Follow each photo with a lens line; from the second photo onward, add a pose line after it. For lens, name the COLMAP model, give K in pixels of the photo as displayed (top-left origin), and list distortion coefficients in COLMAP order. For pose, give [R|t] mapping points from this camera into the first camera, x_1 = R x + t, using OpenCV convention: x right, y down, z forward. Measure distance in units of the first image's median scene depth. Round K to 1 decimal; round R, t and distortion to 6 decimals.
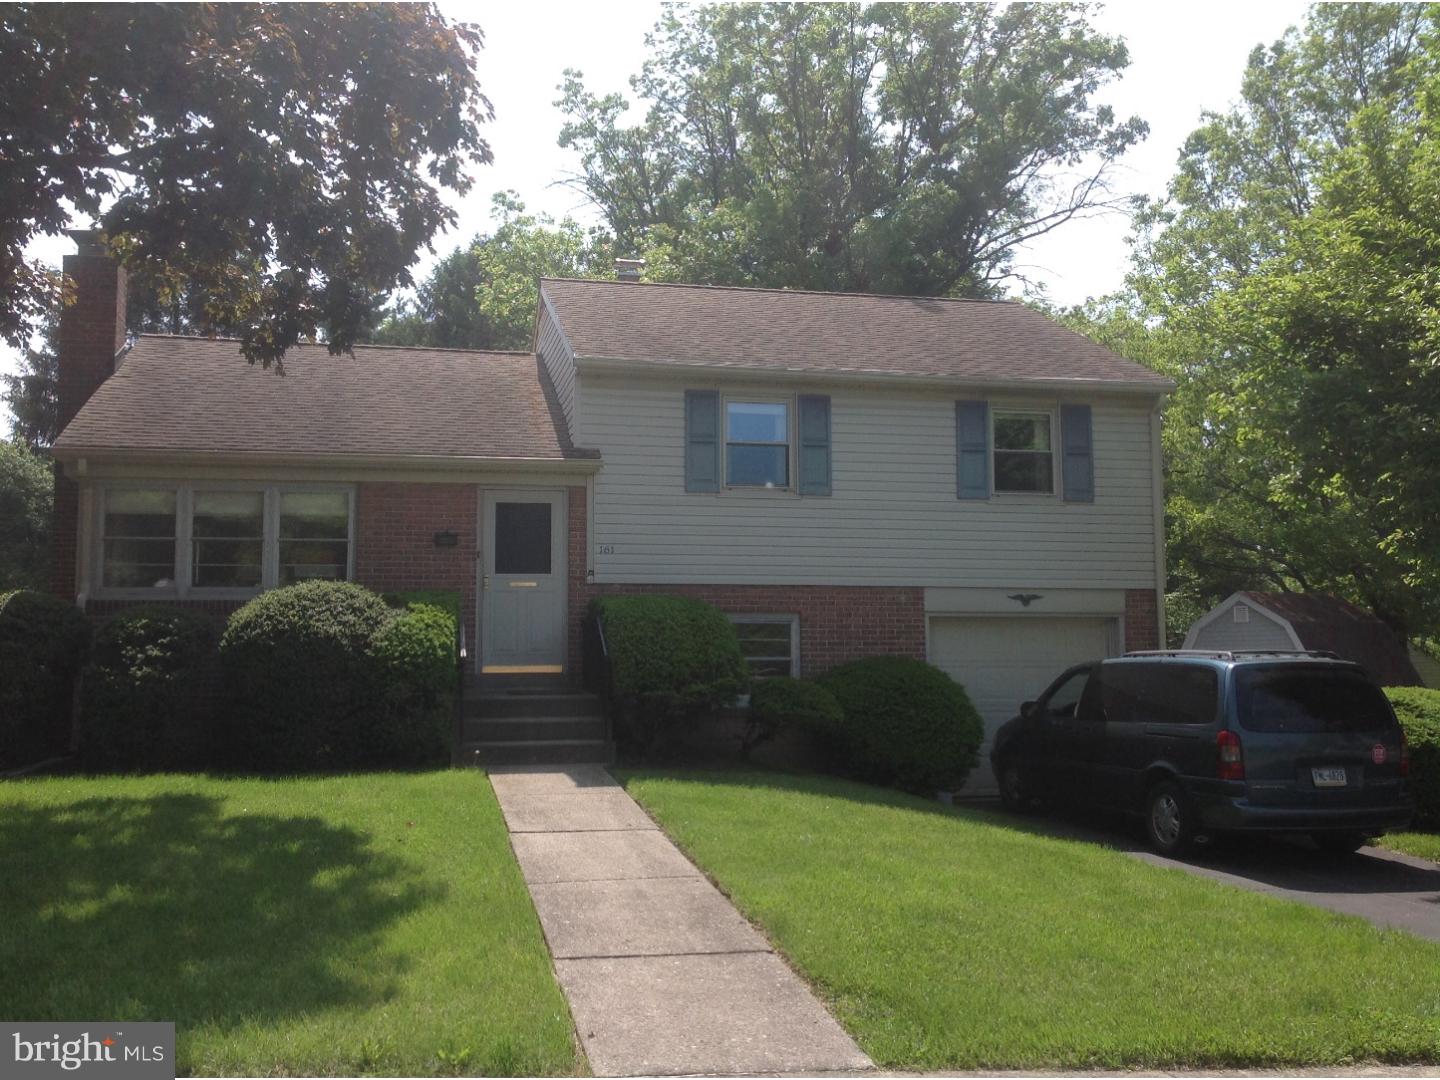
lens RADIAL K [[1403.2, 0, 720.0], [0, 1403.2, 540.0], [0, 0, 1]] dist [0.008647, 0.001551]
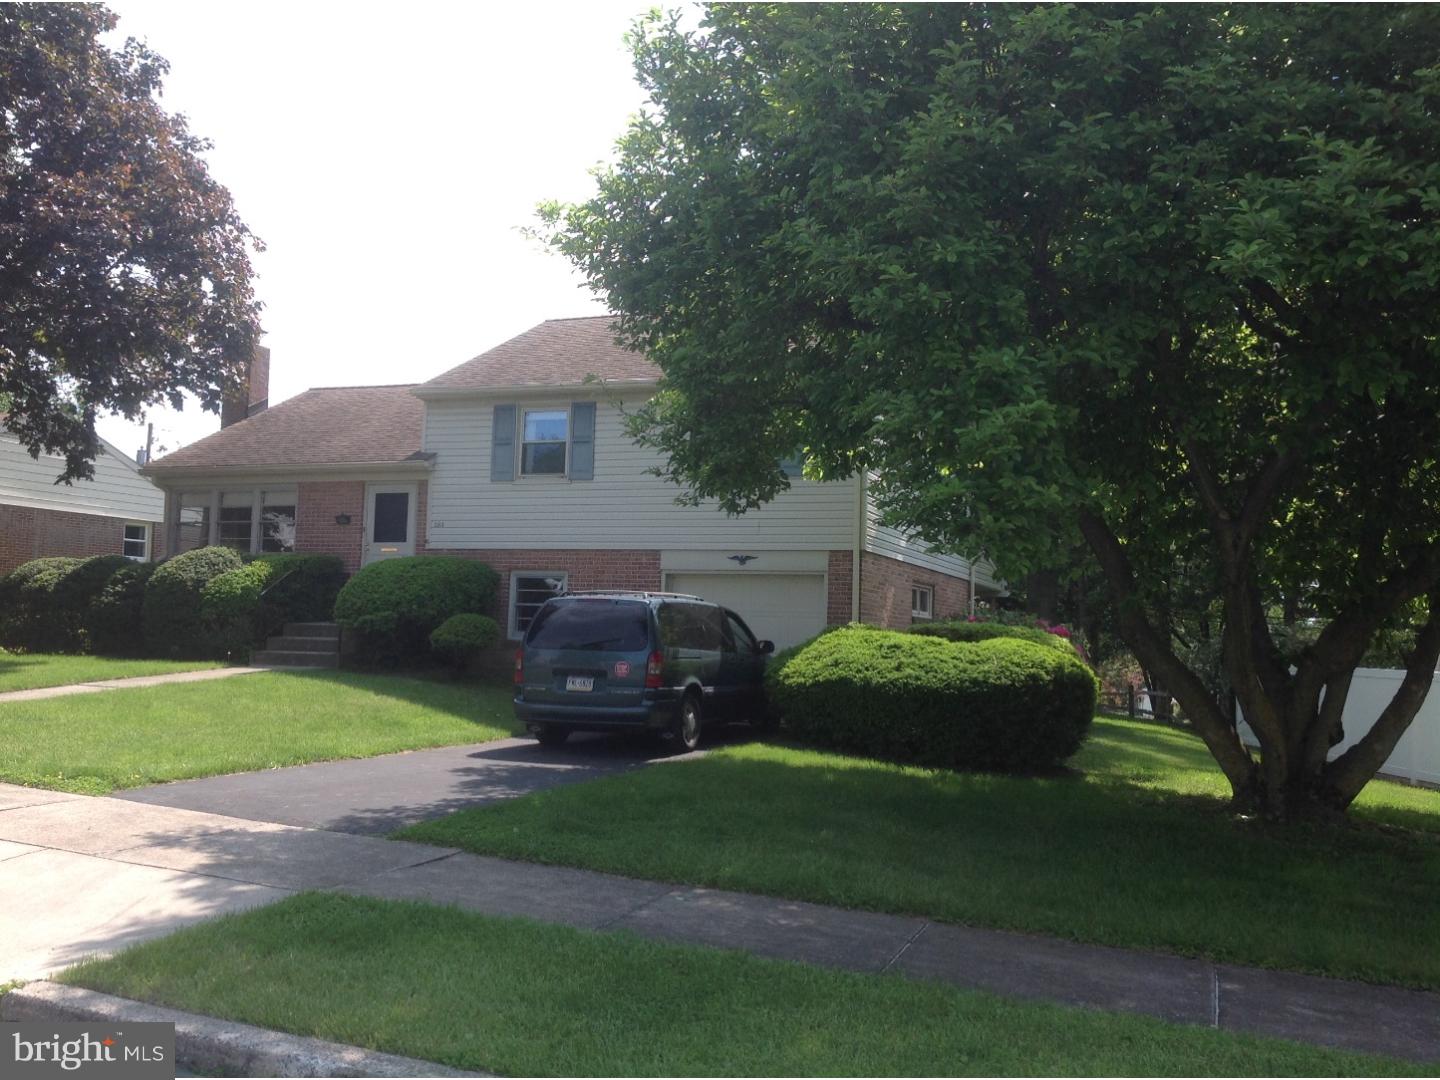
lens RADIAL K [[1403.2, 0, 720.0], [0, 1403.2, 540.0], [0, 0, 1]] dist [0.008647, 0.001551]
pose [[0.839208, -0.013848, -0.543635, 0.893219], [0.017189, 0.999852, 0.001065, 0.024956], [0.543539, -0.010238, 0.839321, -0.018700]]
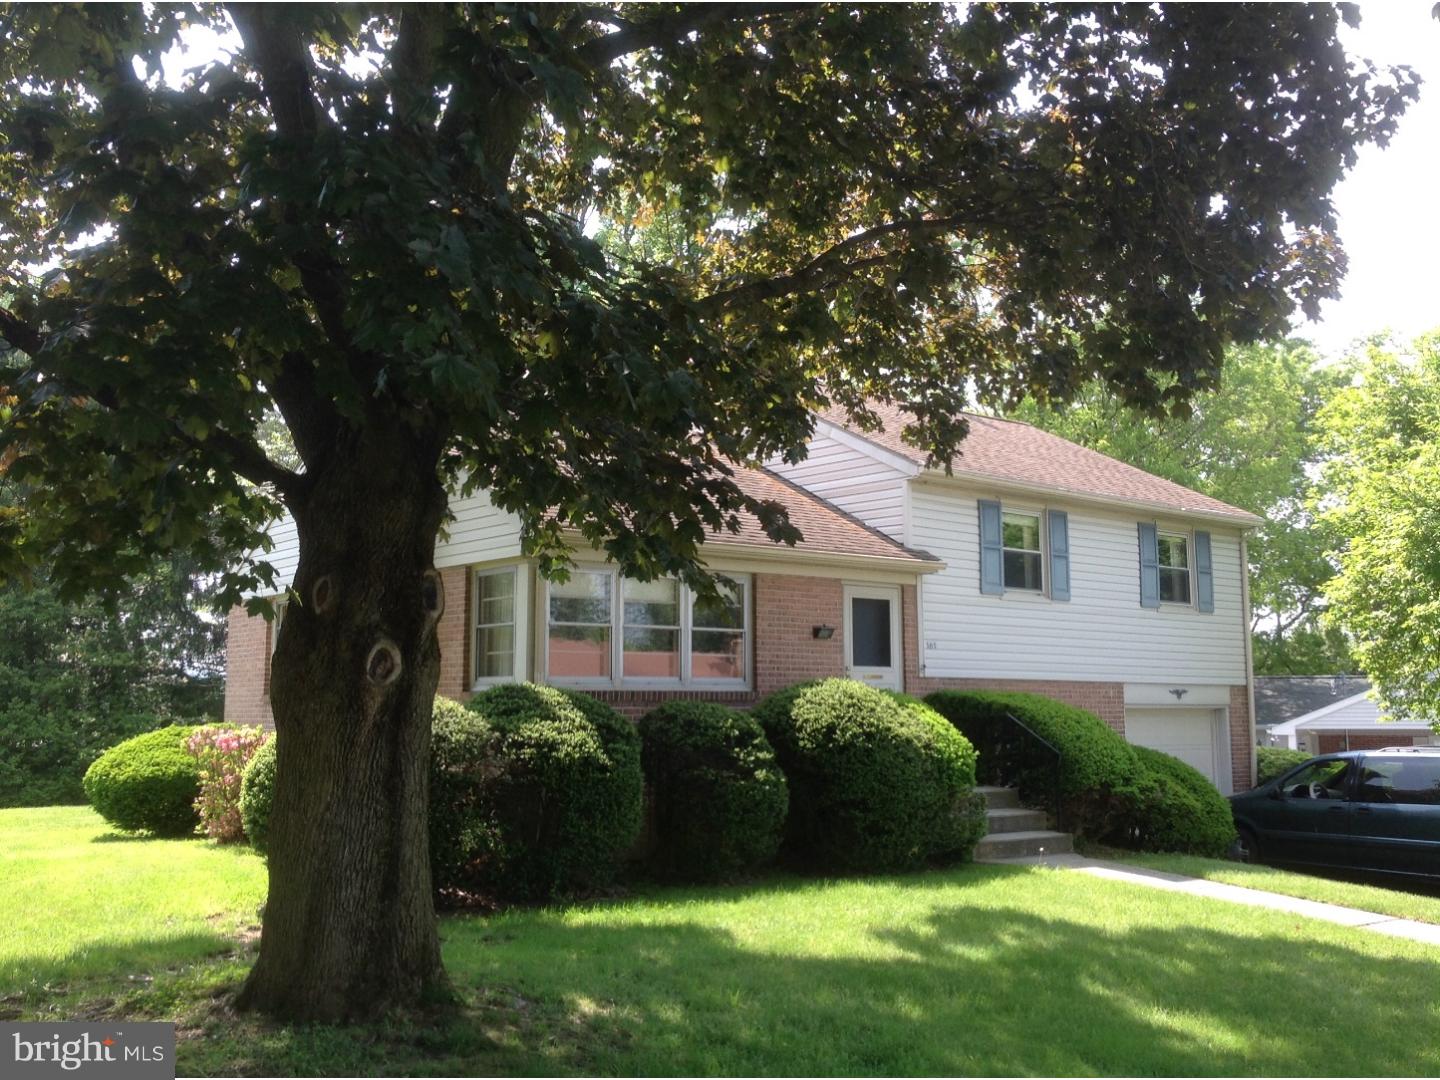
lens RADIAL K [[1403.2, 0, 720.0], [0, 1403.2, 540.0], [0, 0, 1]] dist [0.008647, 0.001551]
pose [[0.901197, 0.059849, 0.429258, -0.675356], [-0.047654, 0.998098, -0.039114, -0.023122], [-0.430782, 0.014794, 0.902335, 0.101573]]
